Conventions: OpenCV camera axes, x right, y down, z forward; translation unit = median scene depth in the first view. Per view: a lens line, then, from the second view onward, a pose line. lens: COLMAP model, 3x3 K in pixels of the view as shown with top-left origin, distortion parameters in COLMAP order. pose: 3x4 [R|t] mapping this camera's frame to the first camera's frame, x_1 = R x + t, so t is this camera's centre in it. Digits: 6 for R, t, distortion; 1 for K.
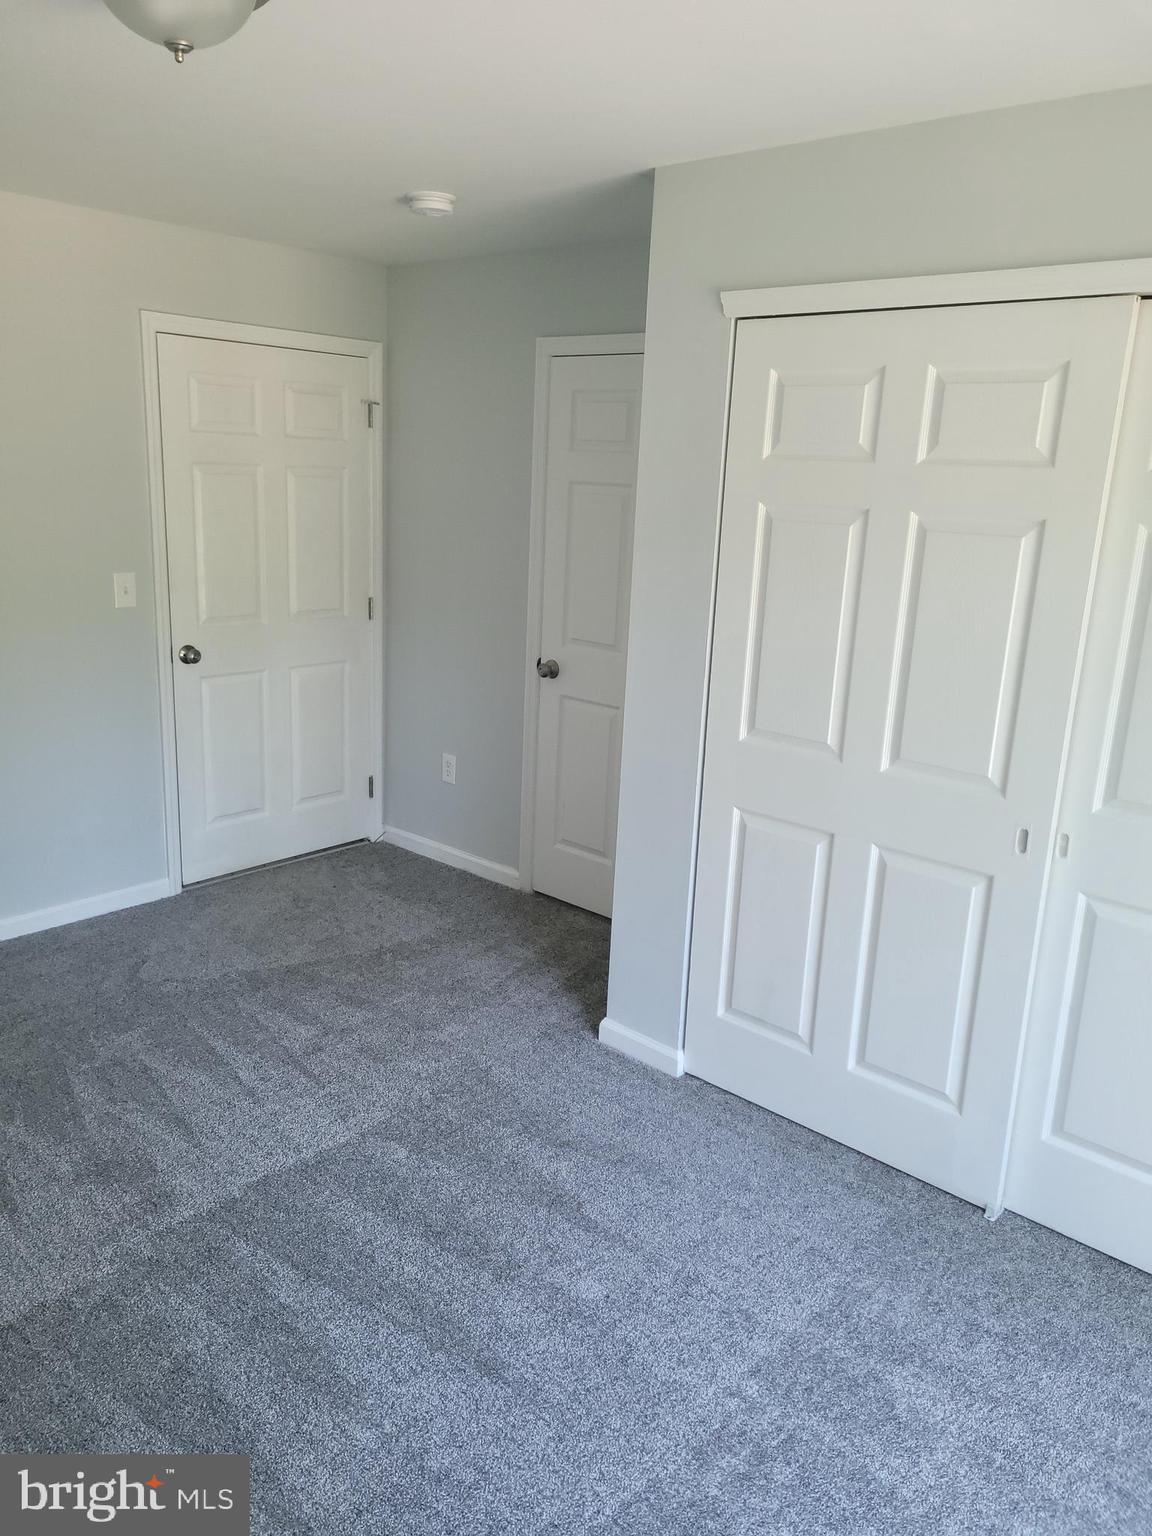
lens RADIAL K [[1160.7, 0, 576.2], [0, 1160.7, 771.5], [0, 0, 1]] dist [0.015275, 0.005535]
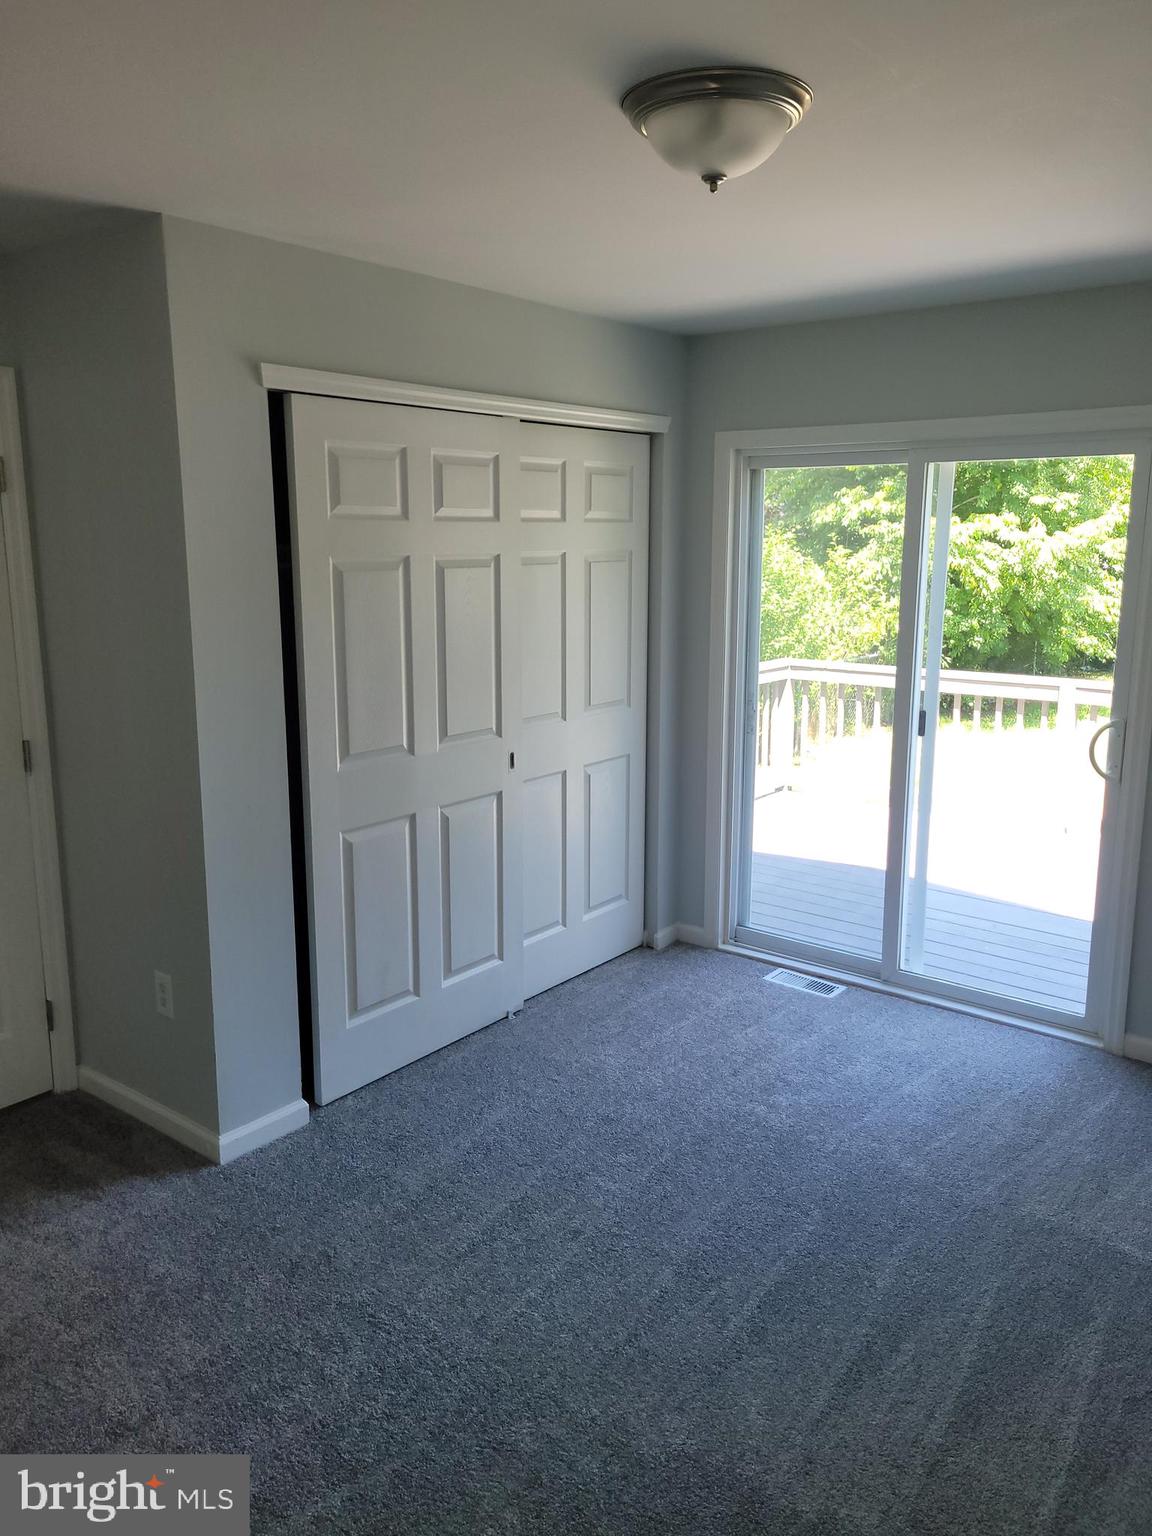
lens RADIAL K [[1160.7, 0, 576.6], [0, 1160.7, 764.1], [0, 0, 1]] dist [0.015275, 0.005535]
pose [[-0.052169, -0.242240, 0.968813, -0.960990], [0.249159, 0.936296, 0.247526, -0.255473], [-0.967056, 0.254302, 0.011510, 0.783048]]
